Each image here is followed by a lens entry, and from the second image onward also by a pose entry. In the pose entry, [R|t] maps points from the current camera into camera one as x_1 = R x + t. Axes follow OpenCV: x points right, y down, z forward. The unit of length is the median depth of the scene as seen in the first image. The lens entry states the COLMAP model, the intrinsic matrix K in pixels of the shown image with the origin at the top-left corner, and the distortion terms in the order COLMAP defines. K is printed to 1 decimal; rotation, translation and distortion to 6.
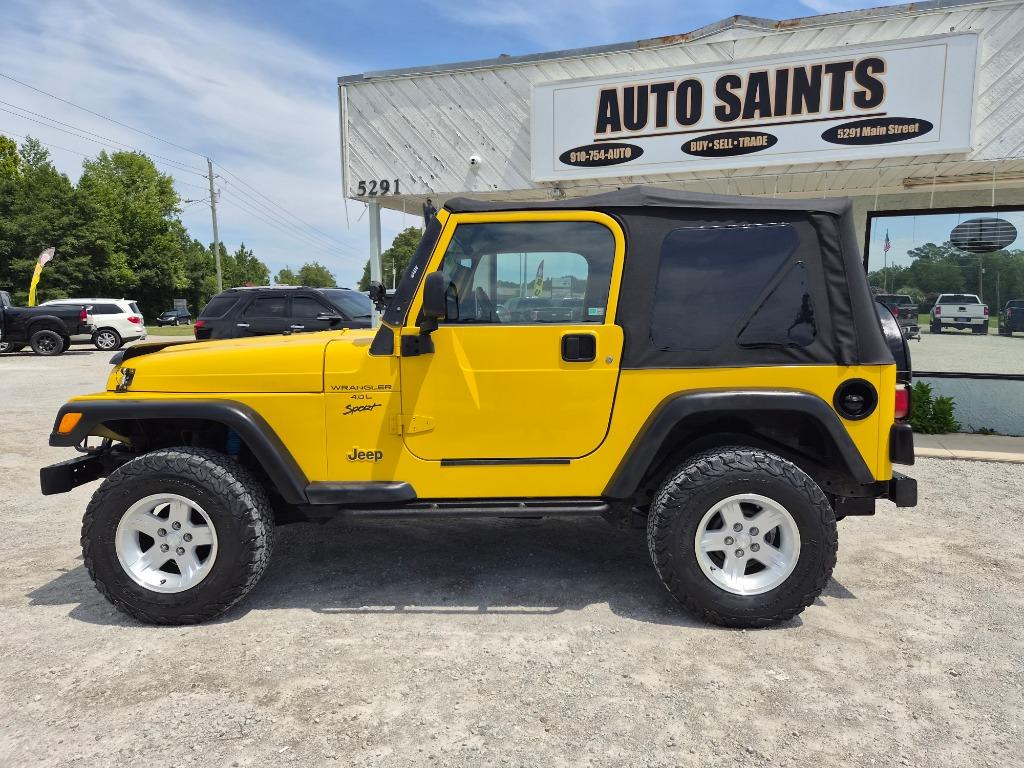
lens RADIAL K [[685.8, 0, 516.7], [0, 685.8, 380.9], [0, 0, 1]] dist [0.063555, -0.053173]
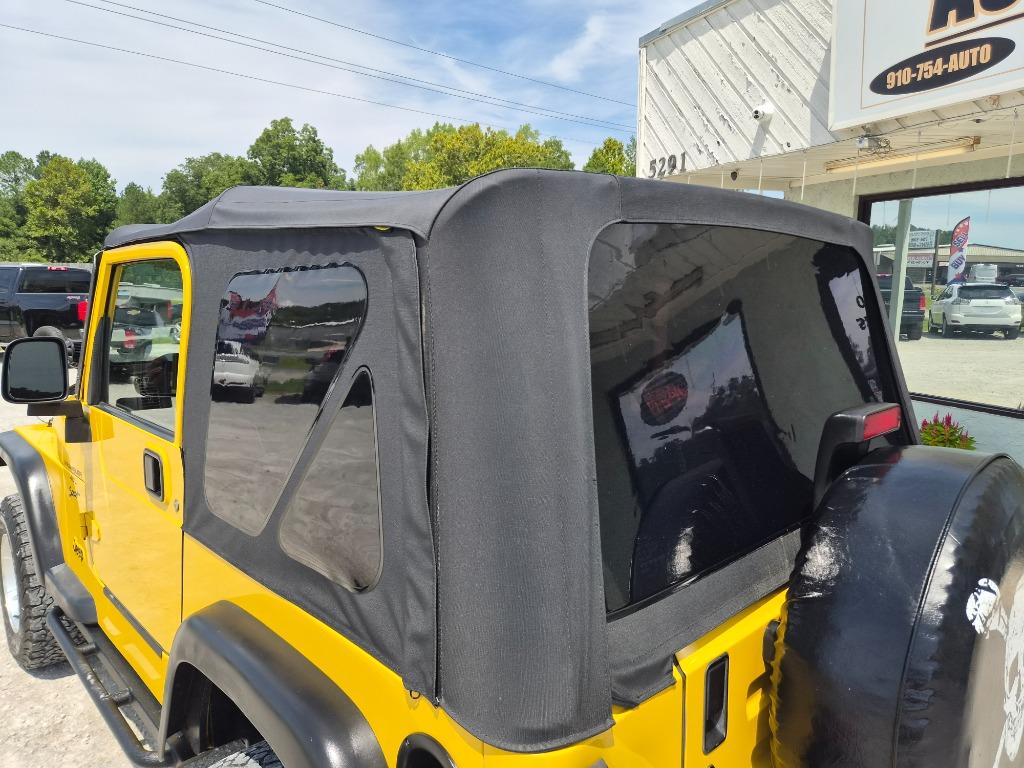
lens RADIAL K [[685.8, 0, 516.7], [0, 685.8, 380.9], [0, 0, 1]] dist [0.063555, -0.053173]
pose [[0.708161, 0.101430, -0.698728, 0.322568], [-0.072970, 0.994842, 0.070461, -0.087777], [0.702271, 0.001088, 0.711909, 0.358921]]
